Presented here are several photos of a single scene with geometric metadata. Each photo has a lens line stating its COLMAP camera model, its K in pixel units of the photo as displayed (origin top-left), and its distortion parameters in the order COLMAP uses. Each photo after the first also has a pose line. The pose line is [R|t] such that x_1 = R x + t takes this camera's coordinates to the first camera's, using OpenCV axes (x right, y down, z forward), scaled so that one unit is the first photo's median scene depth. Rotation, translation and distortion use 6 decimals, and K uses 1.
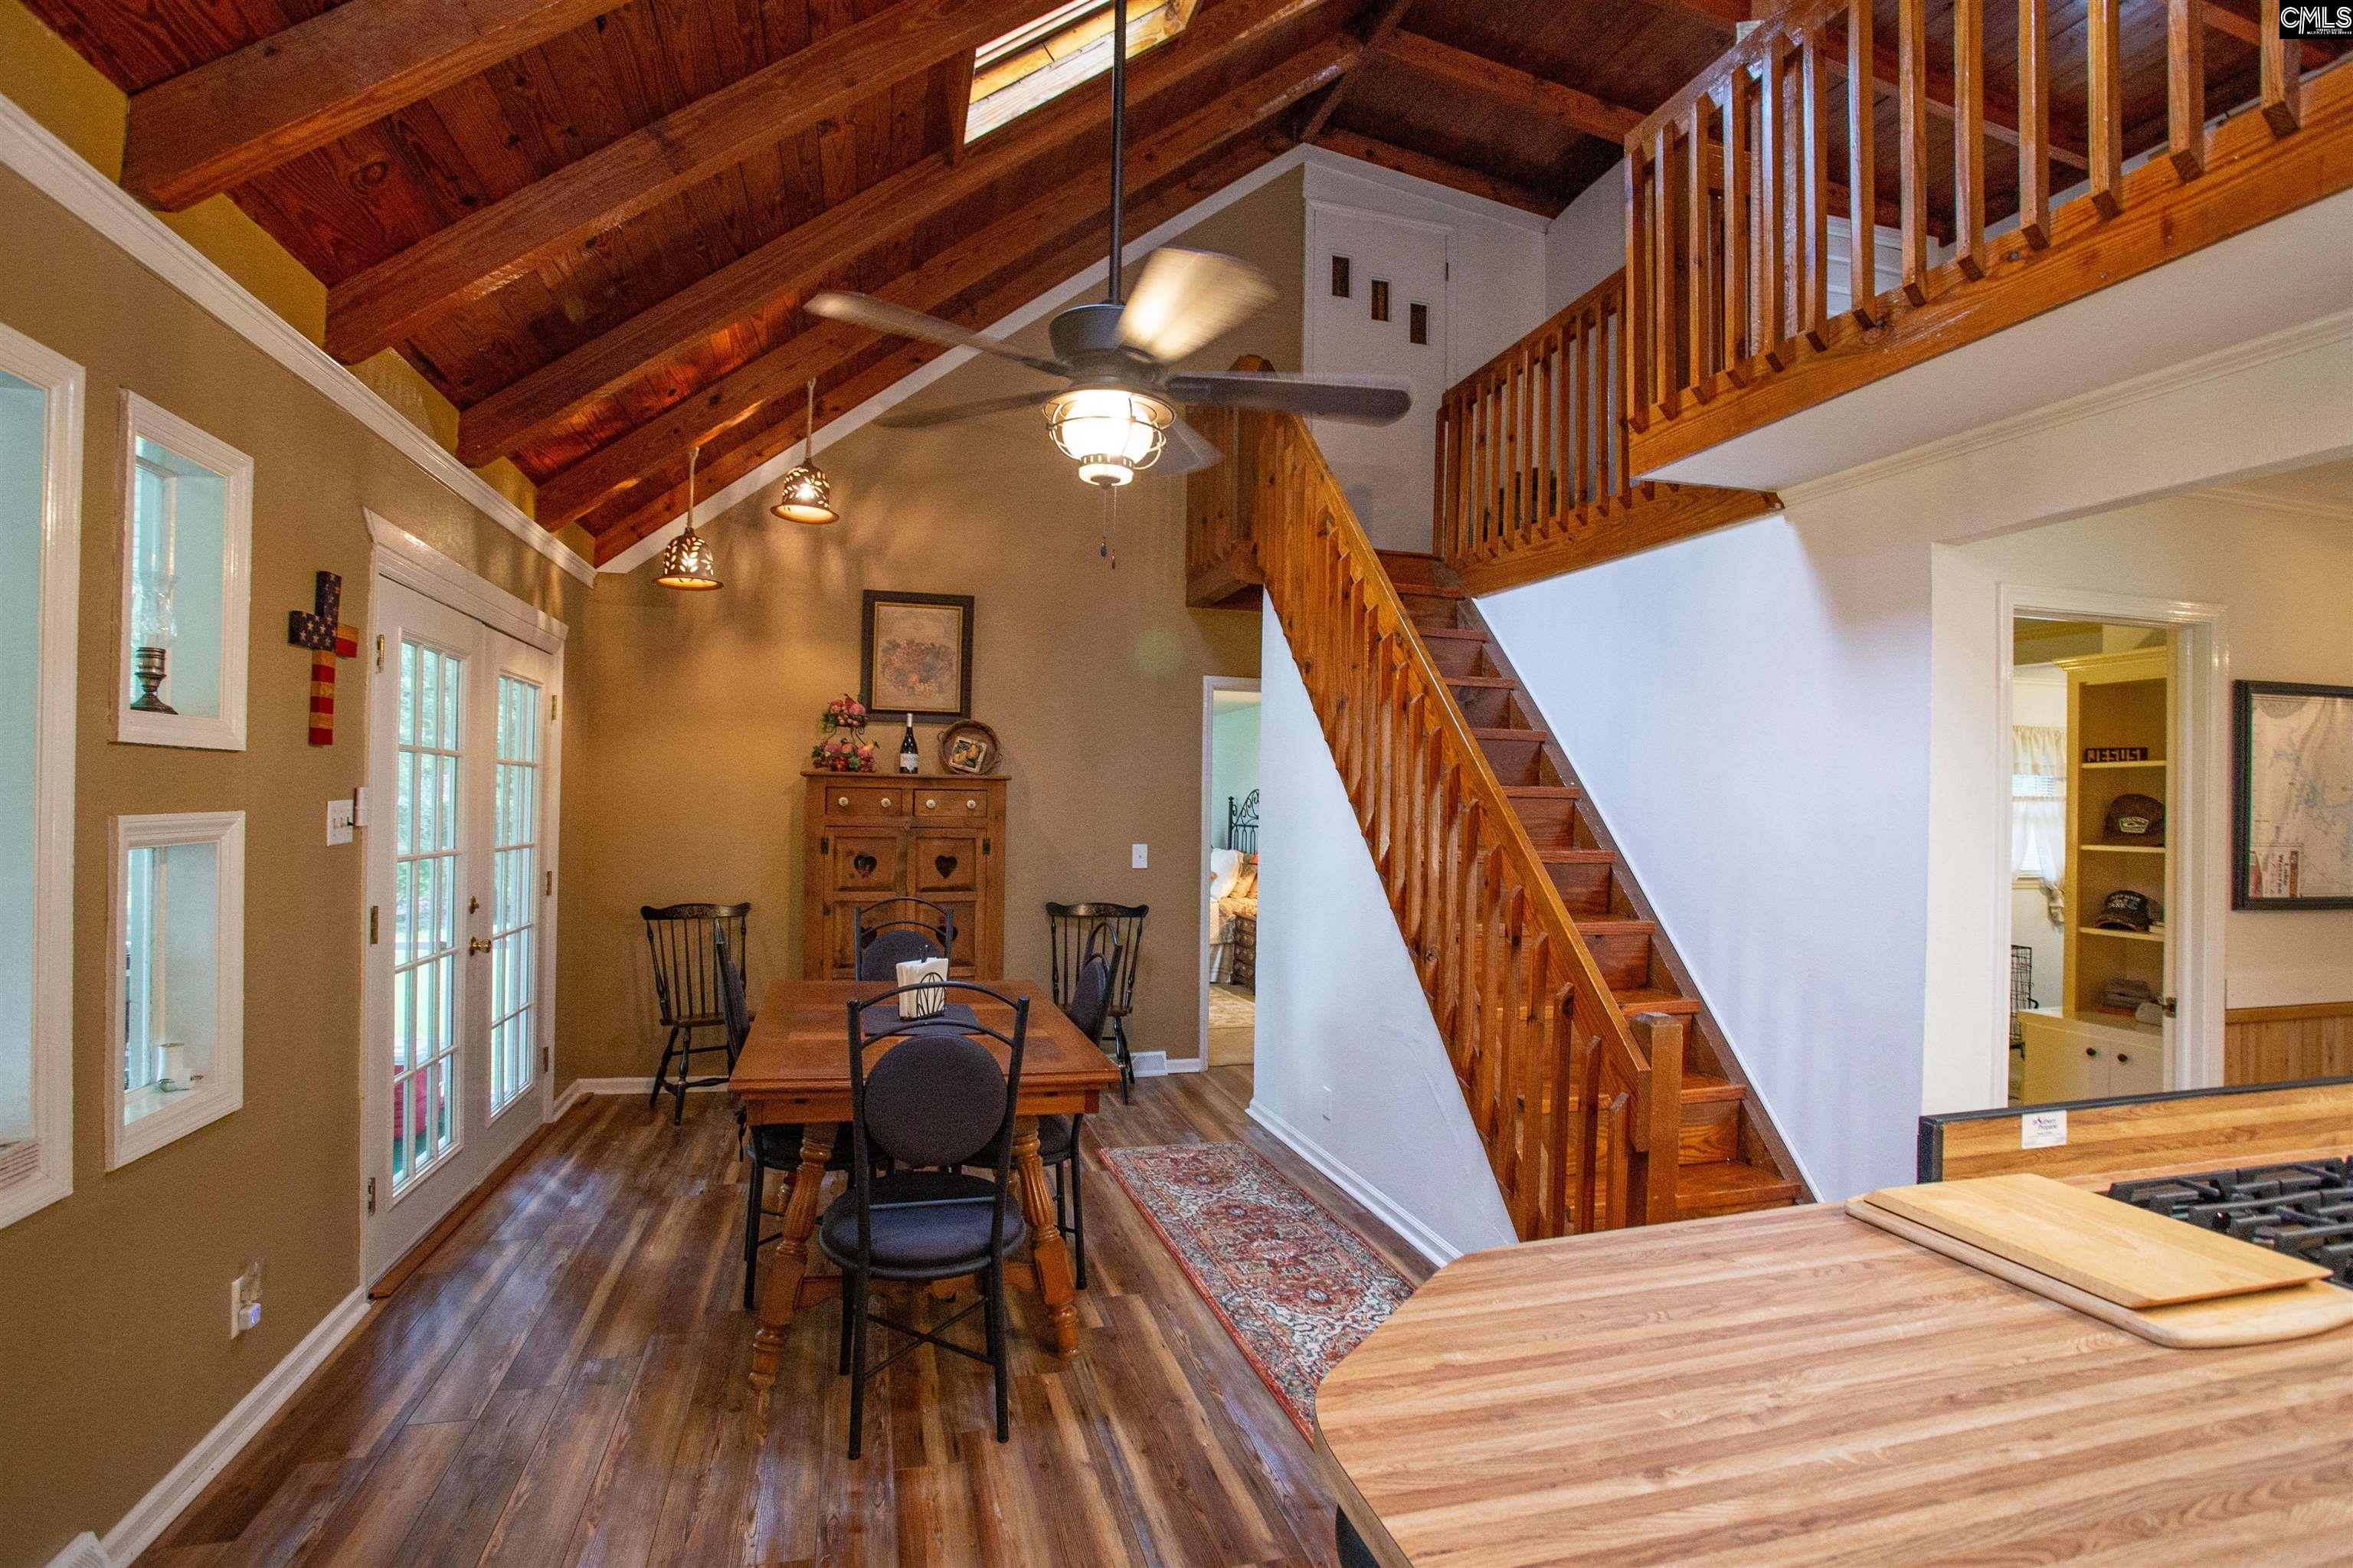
lens RADIAL K [[1186.5, 0, 1174.2], [0, 1186.5, 771.9], [0, 0, 1]] dist [-0.077300, 0.039125]
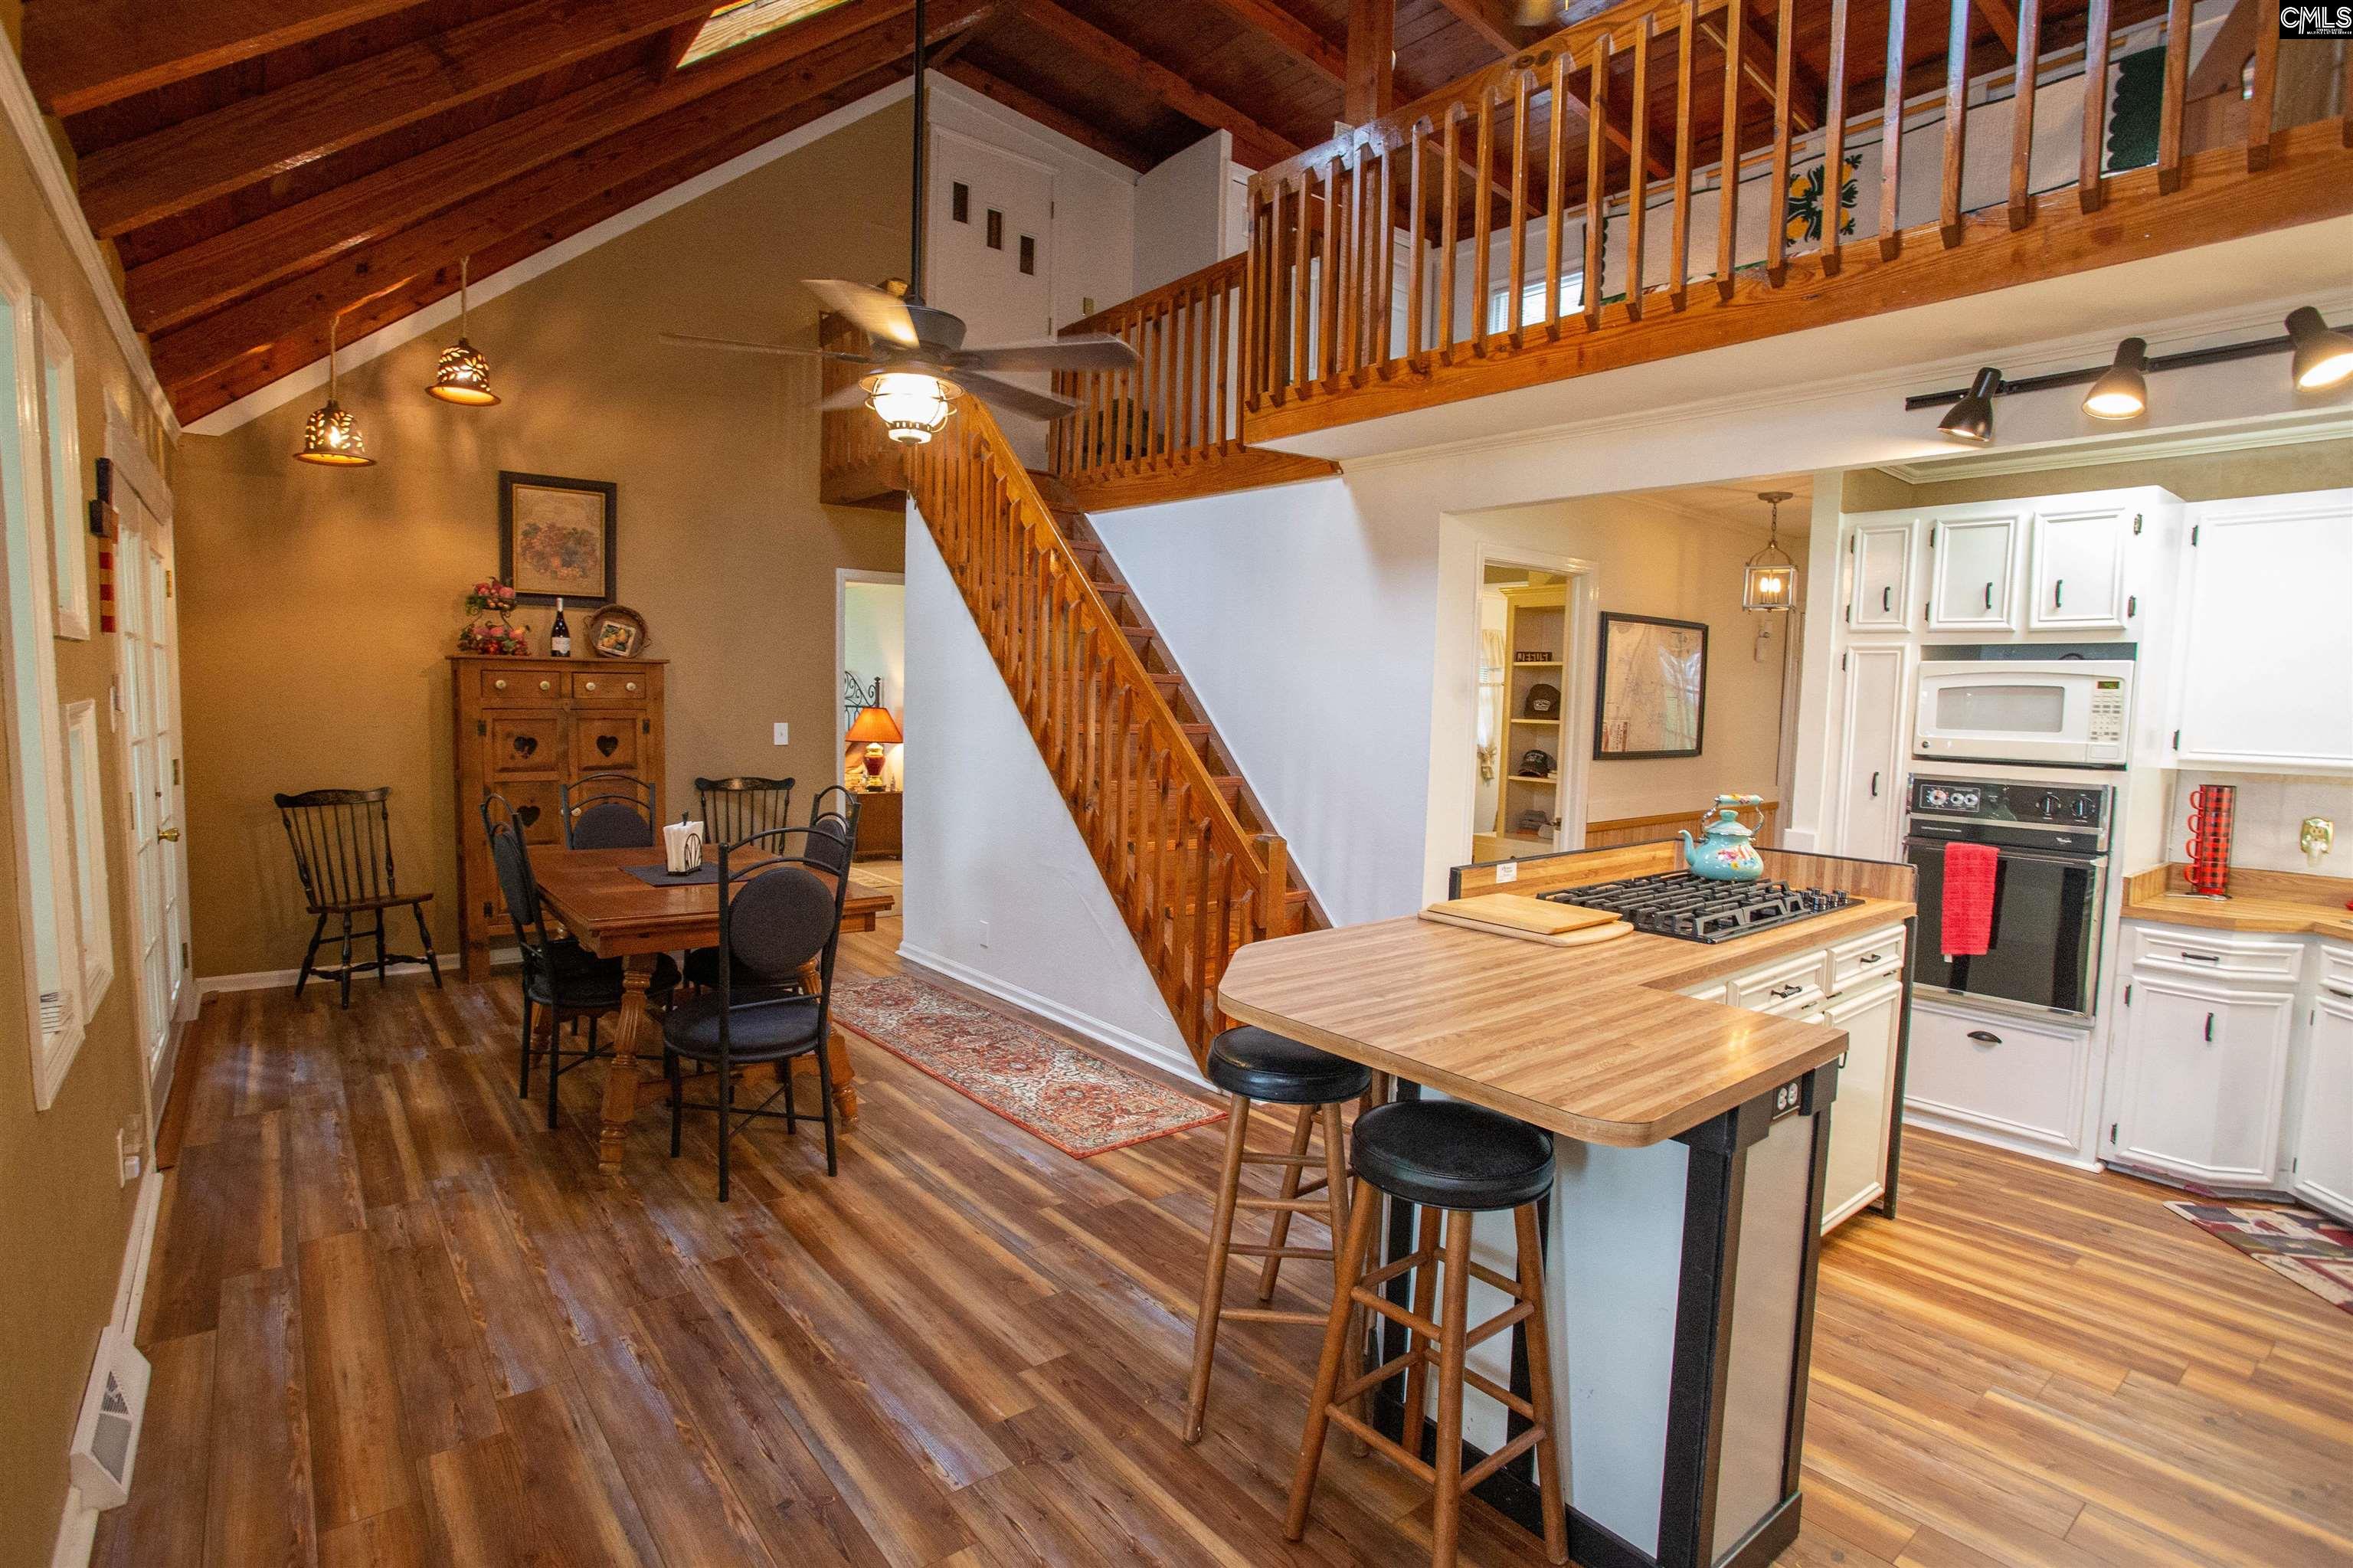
lens RADIAL K [[1186.5, 0, 1174.2], [0, 1186.5, 771.9], [0, 0, 1]] dist [-0.077300, 0.039125]
pose [[0.919684, -0.024873, 0.391872, -0.171334], [-0.015359, 0.994949, 0.099198, -0.009785], [-0.392360, -0.097250, 0.914656, -0.184333]]
